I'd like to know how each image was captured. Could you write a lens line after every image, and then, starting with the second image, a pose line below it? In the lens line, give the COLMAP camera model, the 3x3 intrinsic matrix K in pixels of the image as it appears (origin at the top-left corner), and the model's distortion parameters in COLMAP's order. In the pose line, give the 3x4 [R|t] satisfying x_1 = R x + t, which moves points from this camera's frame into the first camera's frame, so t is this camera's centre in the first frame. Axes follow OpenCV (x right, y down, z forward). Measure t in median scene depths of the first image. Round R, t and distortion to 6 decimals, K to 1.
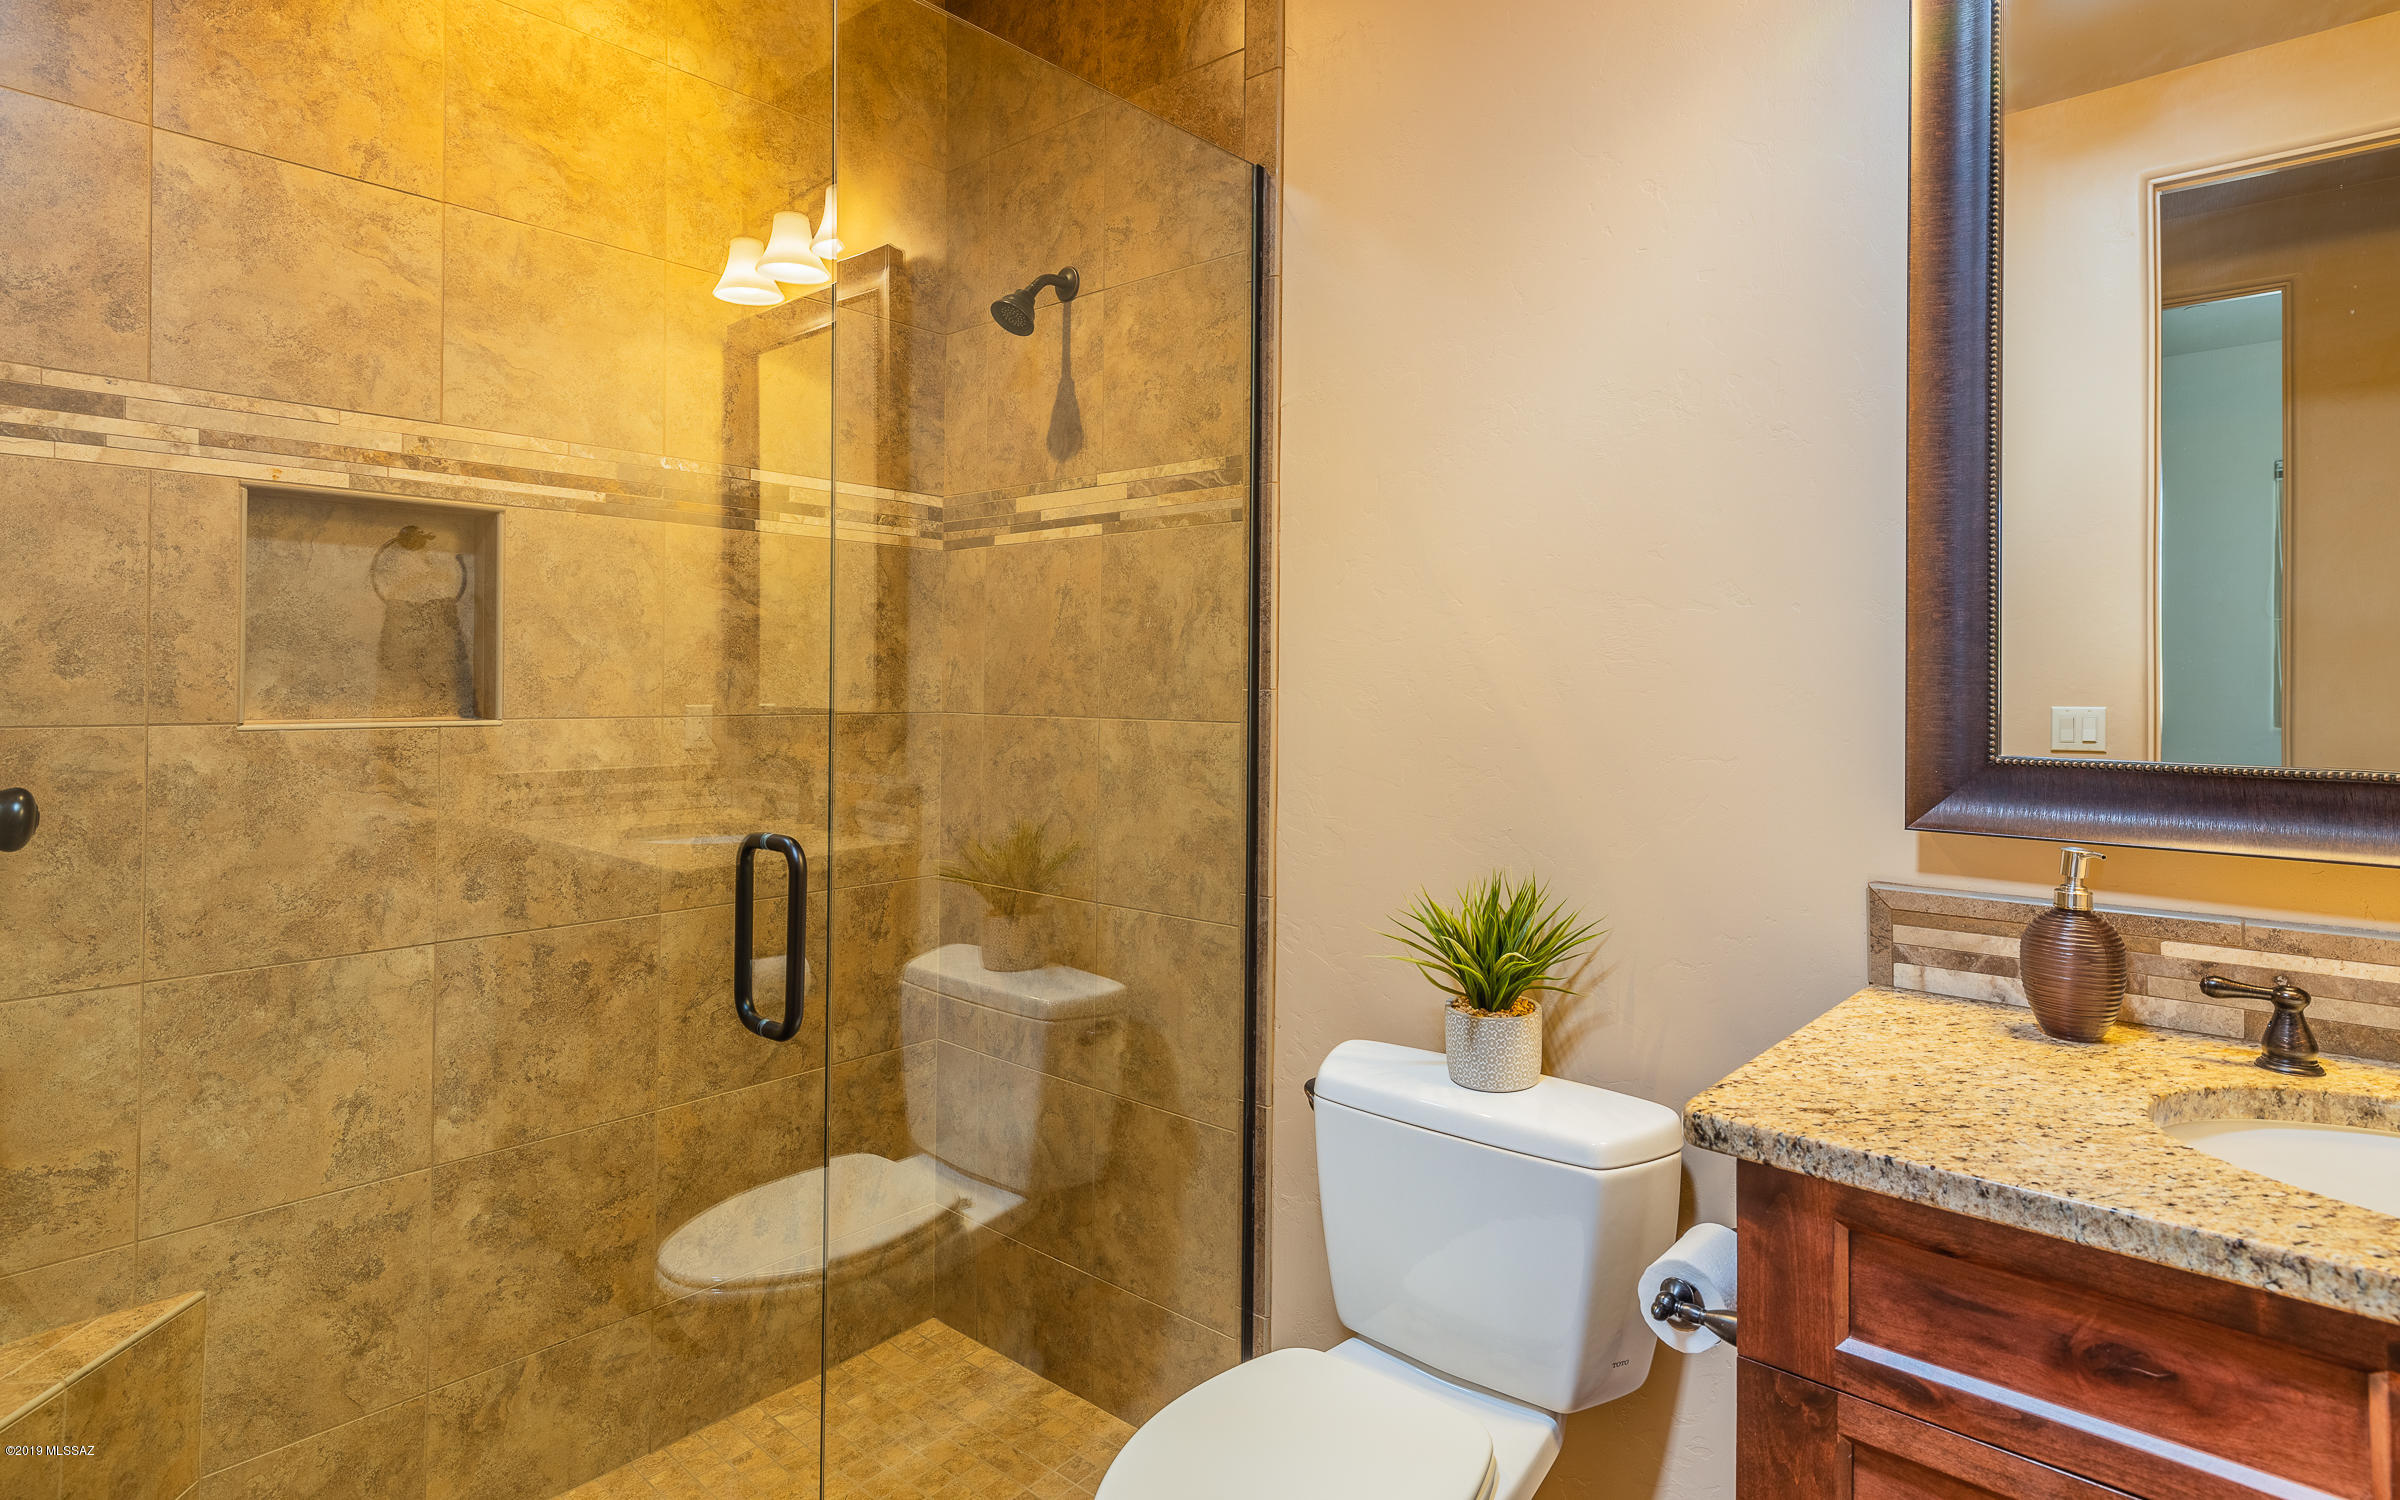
lens RADIAL K [[1345.8, 0, 1150.8], [0, 1345.8, 683.4], [0, 0, 1]] dist [0.020172, -0.007588]
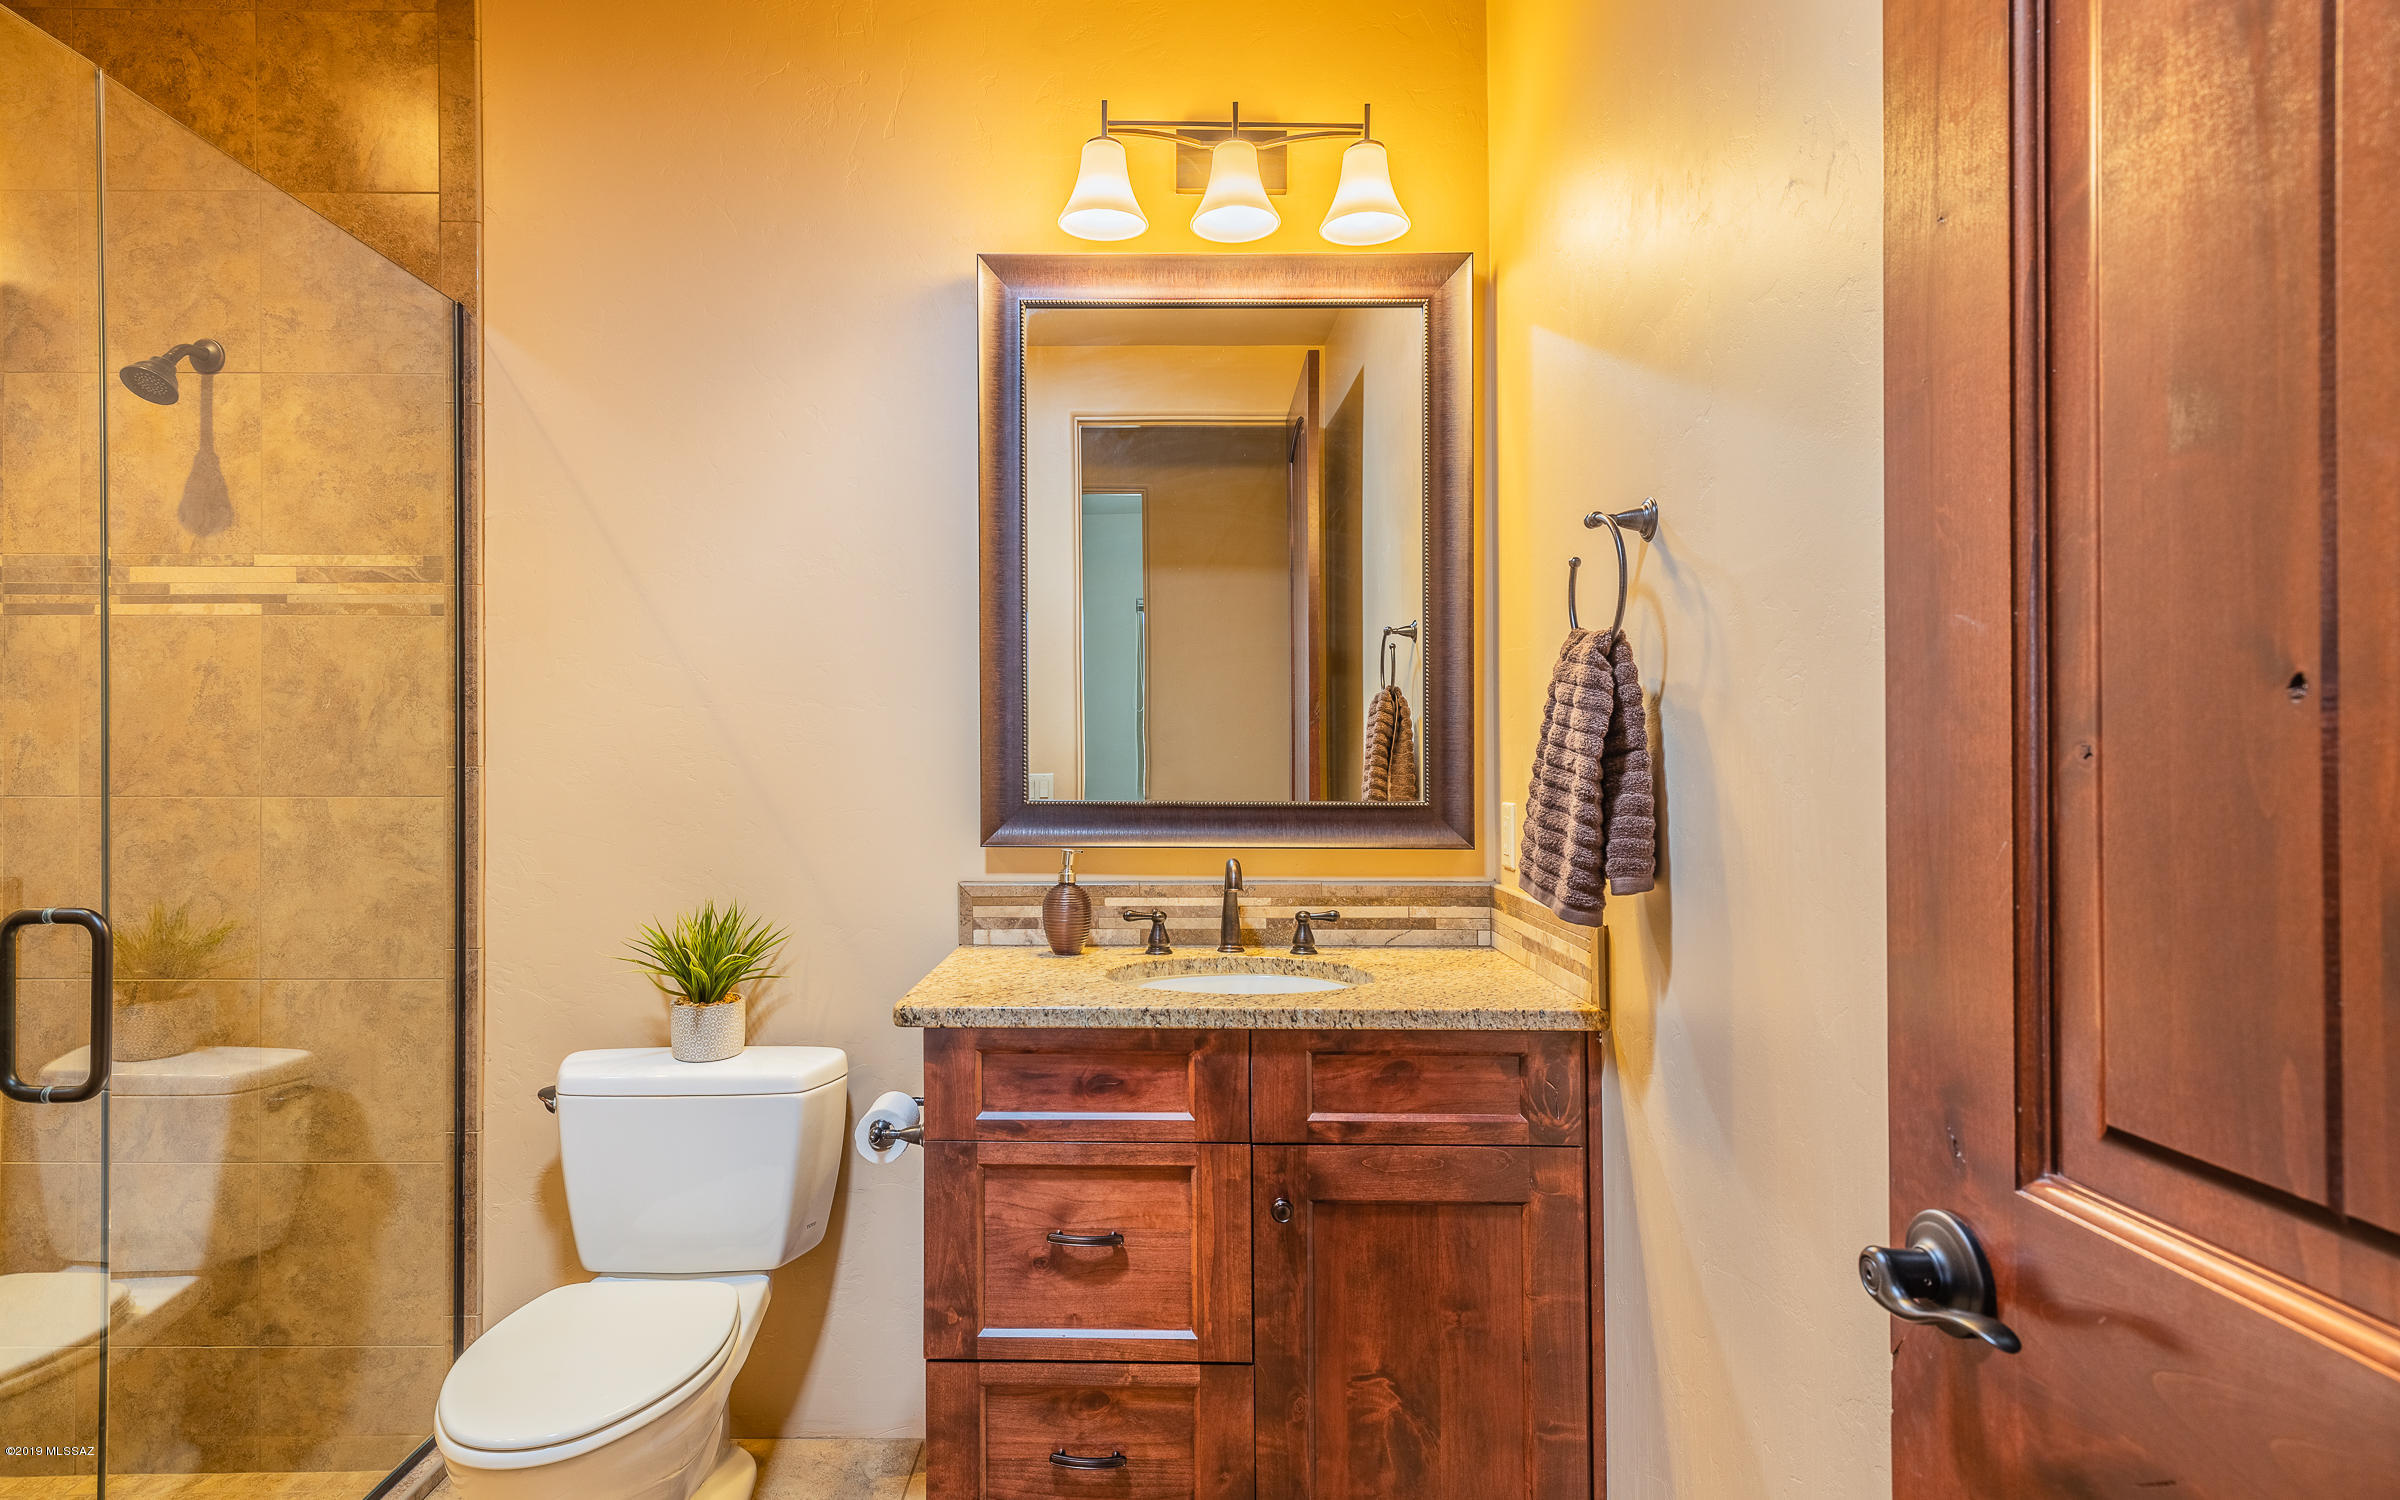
lens RADIAL K [[1345.8, 0, 1197.2], [0, 1345.8, 758.4], [0, 0, 1]] dist [0.020172, -0.007588]
pose [[0.739946, -0.006450, 0.672635, -0.227245], [0.006411, 0.999976, 0.002536, -0.001056], [-0.672636, 0.002436, 0.739970, -0.252933]]
